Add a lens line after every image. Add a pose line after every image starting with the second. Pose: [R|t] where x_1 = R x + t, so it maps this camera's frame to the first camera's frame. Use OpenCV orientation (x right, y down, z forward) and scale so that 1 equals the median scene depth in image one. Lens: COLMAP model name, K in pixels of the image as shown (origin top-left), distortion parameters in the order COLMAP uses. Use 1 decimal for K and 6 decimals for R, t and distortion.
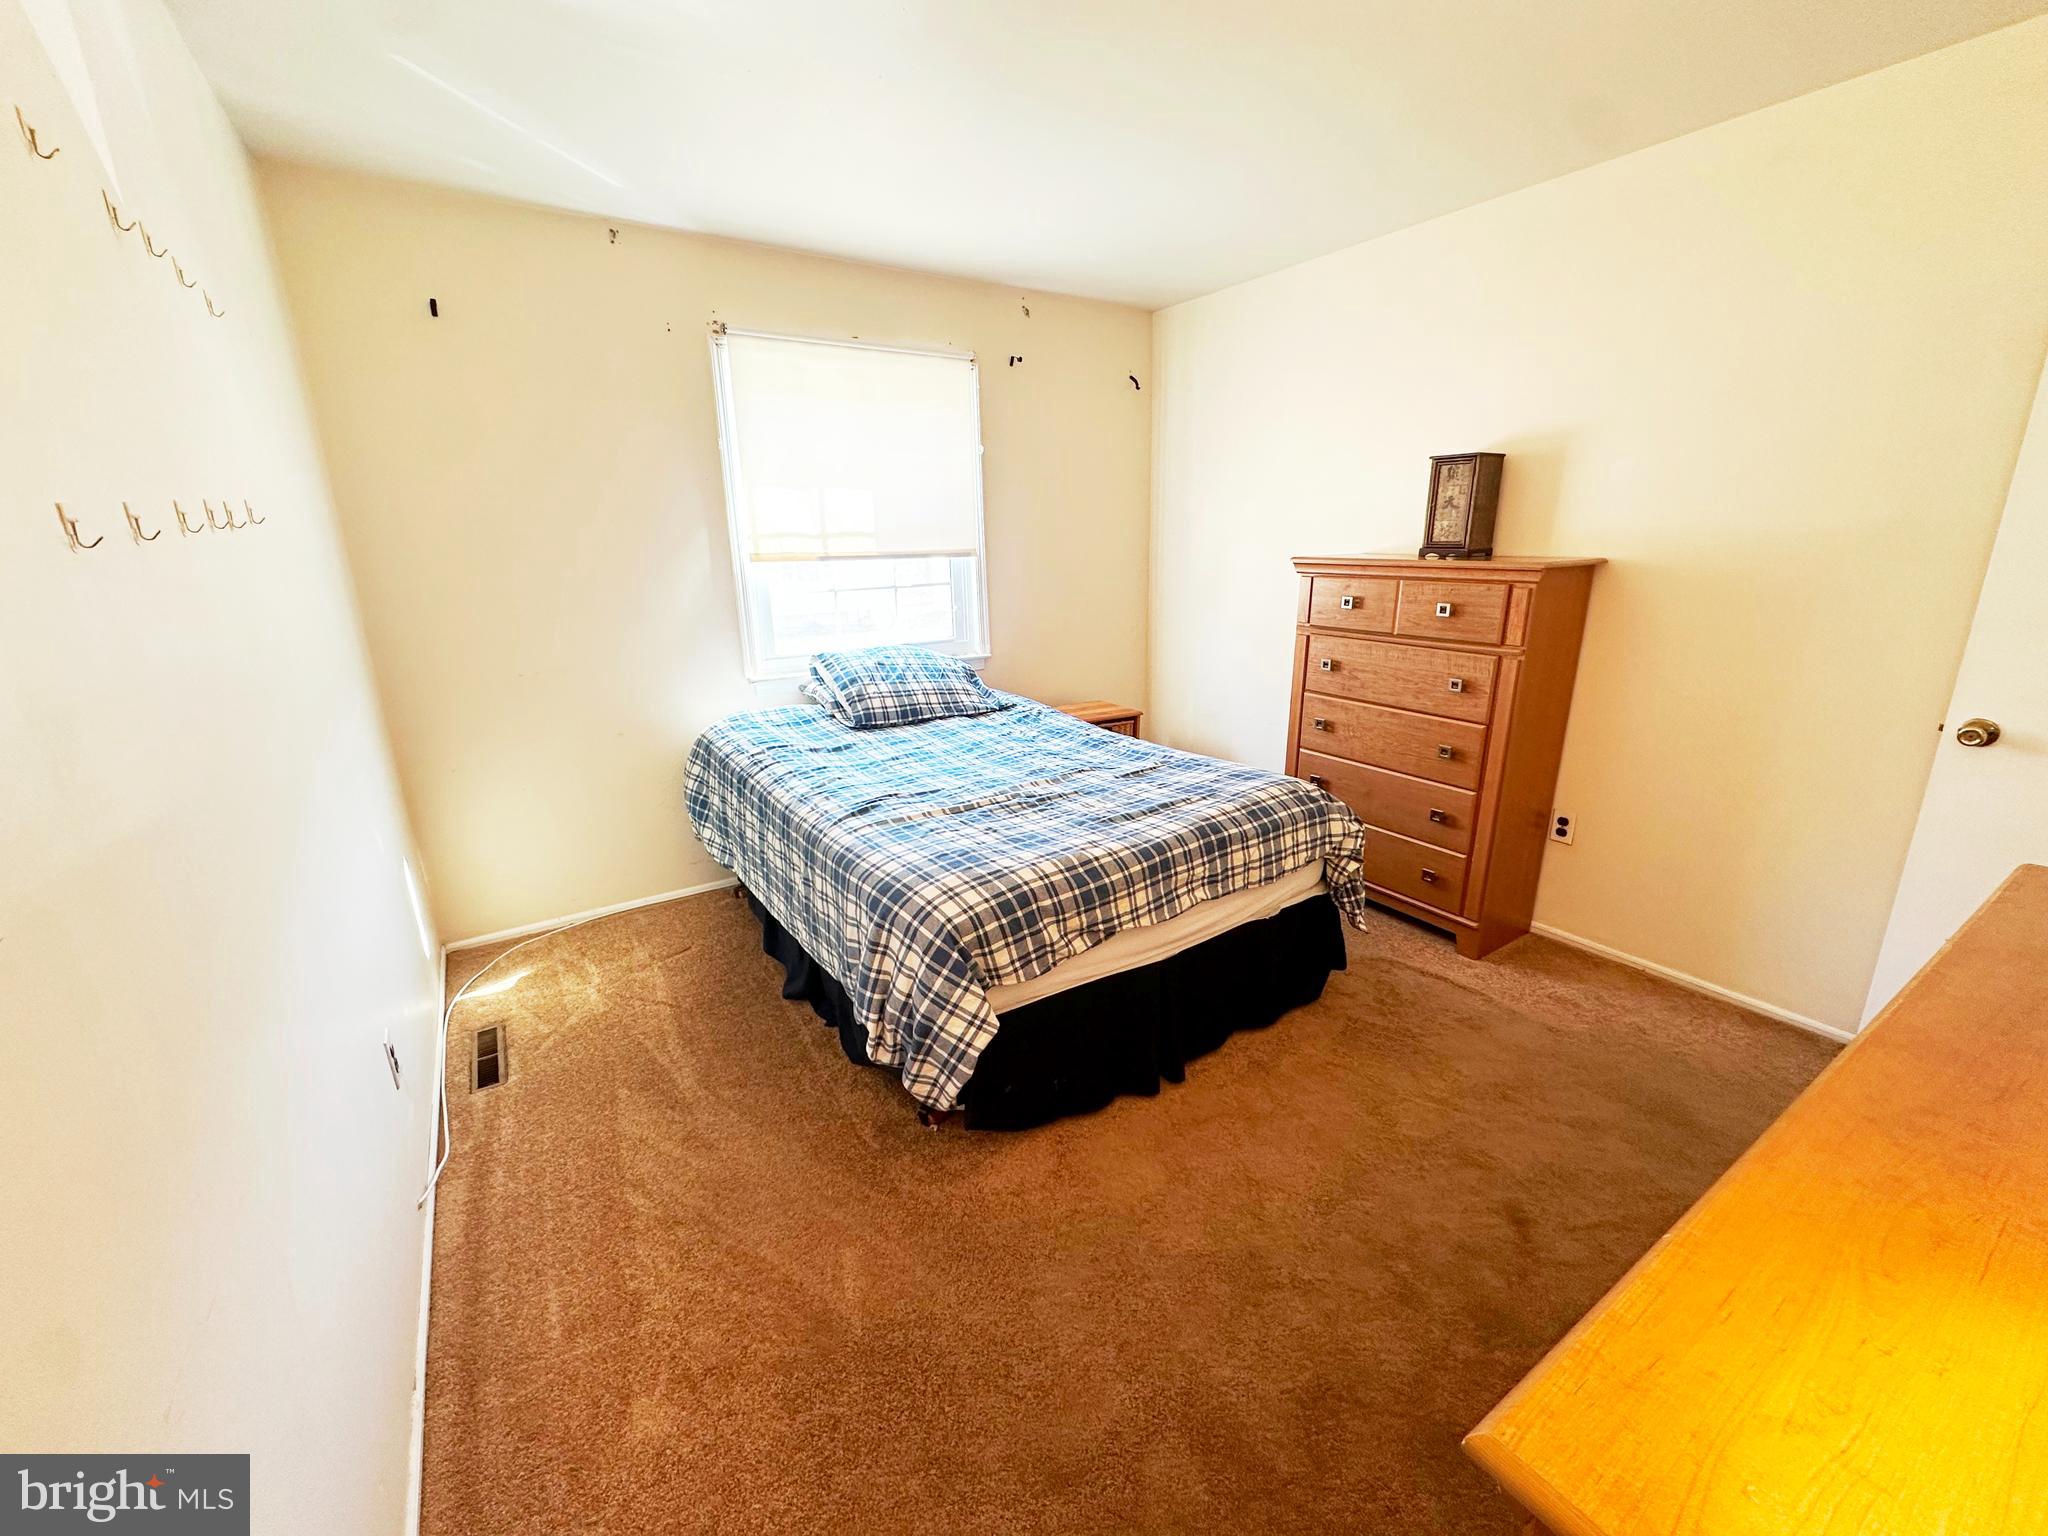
lens RADIAL K [[813.9, 0, 1015.2], [0, 813.9, 775.6], [0, 0, 1]] dist [-0.004248, 0.000441]
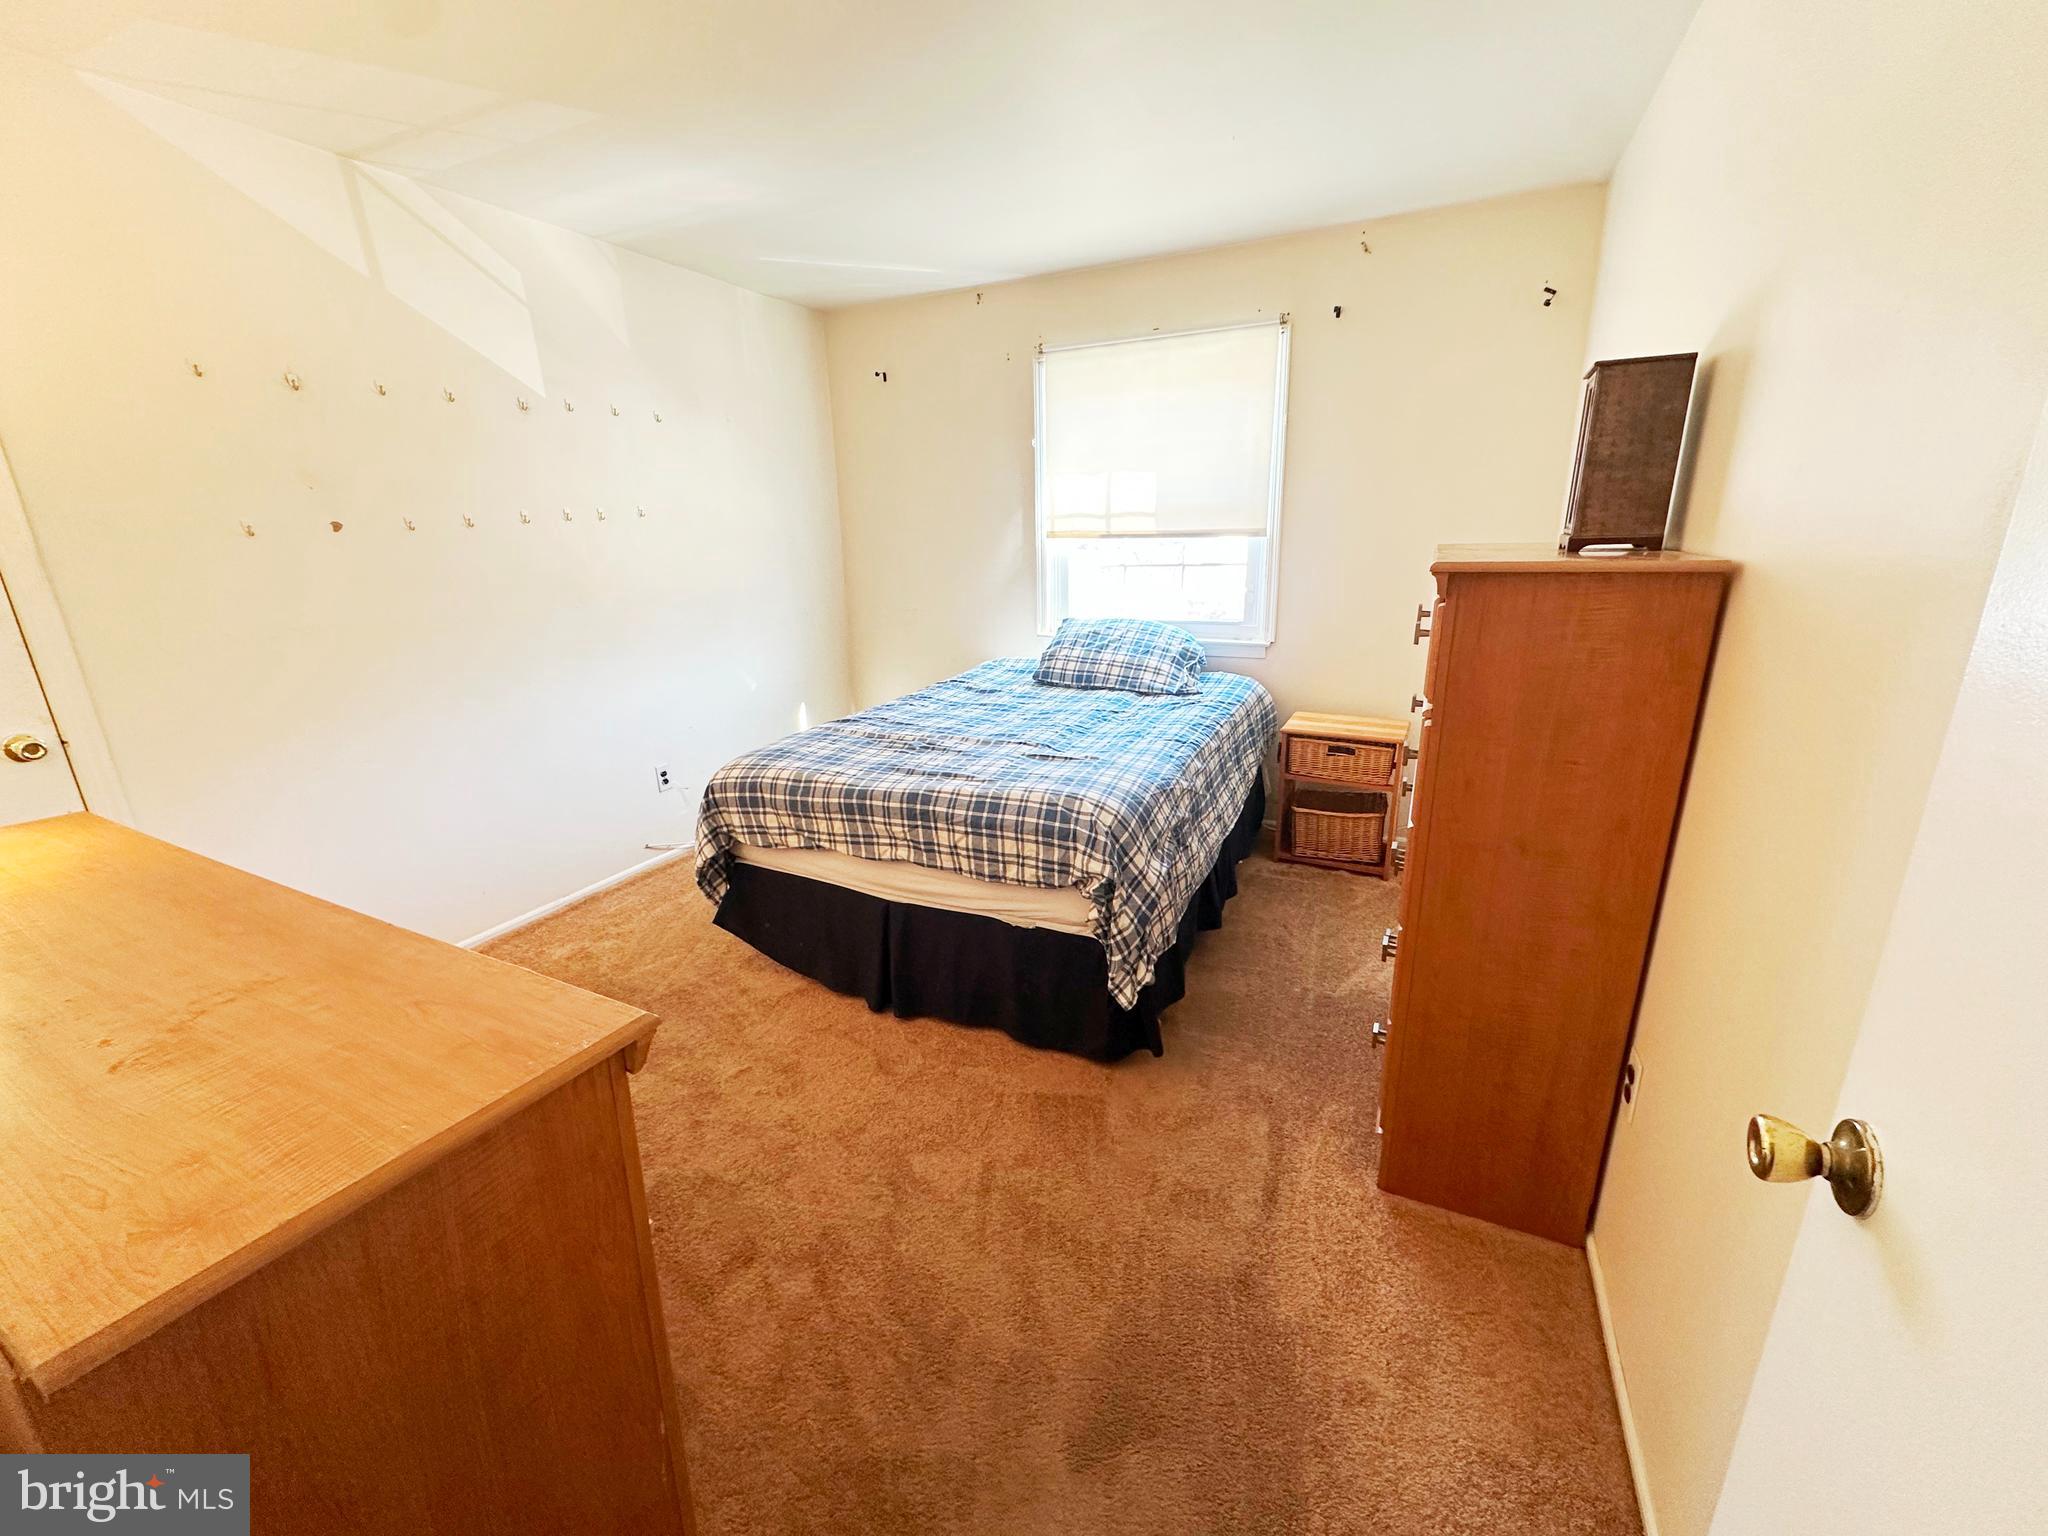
lens RADIAL K [[813.9, 0, 1029.9], [0, 813.9, 775.4], [0, 0, 1]] dist [-0.004248, 0.000441]
pose [[0.516479, 0.256805, -0.816885, 0.962553], [-0.231371, 0.960339, 0.155618, -0.132697], [0.824450, 0.108630, 0.555412, 0.429297]]
